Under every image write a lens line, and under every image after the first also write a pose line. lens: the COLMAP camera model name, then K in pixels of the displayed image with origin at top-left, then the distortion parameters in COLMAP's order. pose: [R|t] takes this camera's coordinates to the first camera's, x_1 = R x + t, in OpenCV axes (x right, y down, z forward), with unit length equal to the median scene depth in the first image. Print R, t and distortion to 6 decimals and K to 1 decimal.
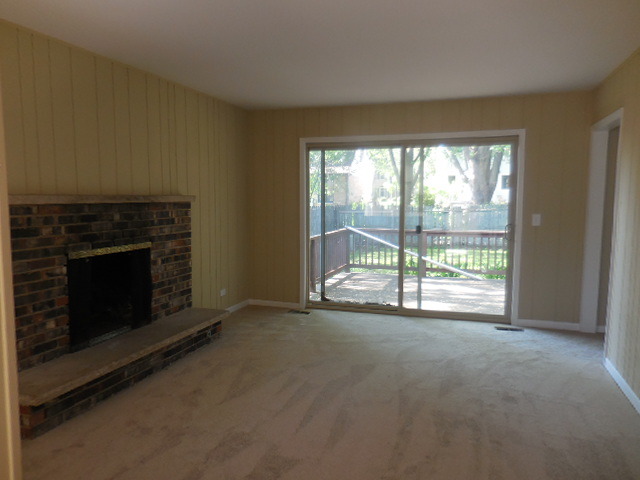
lens RADIAL K [[476.7, 0, 319.9], [0, 476.7, 237.4], [0, 0, 1]] dist [-0.004756, -0.006085]
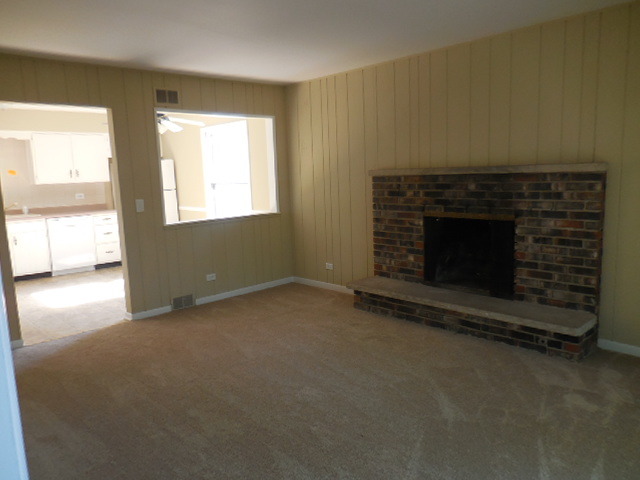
lens RADIAL K [[476.7, 0, 319.9], [0, 476.7, 237.4], [0, 0, 1]] dist [-0.004756, -0.006085]
pose [[-0.458914, 0.124698, -0.879686, 0.725706], [-0.051510, 0.984703, 0.166456, -0.093212], [0.886986, 0.121702, -0.445471, 1.201319]]
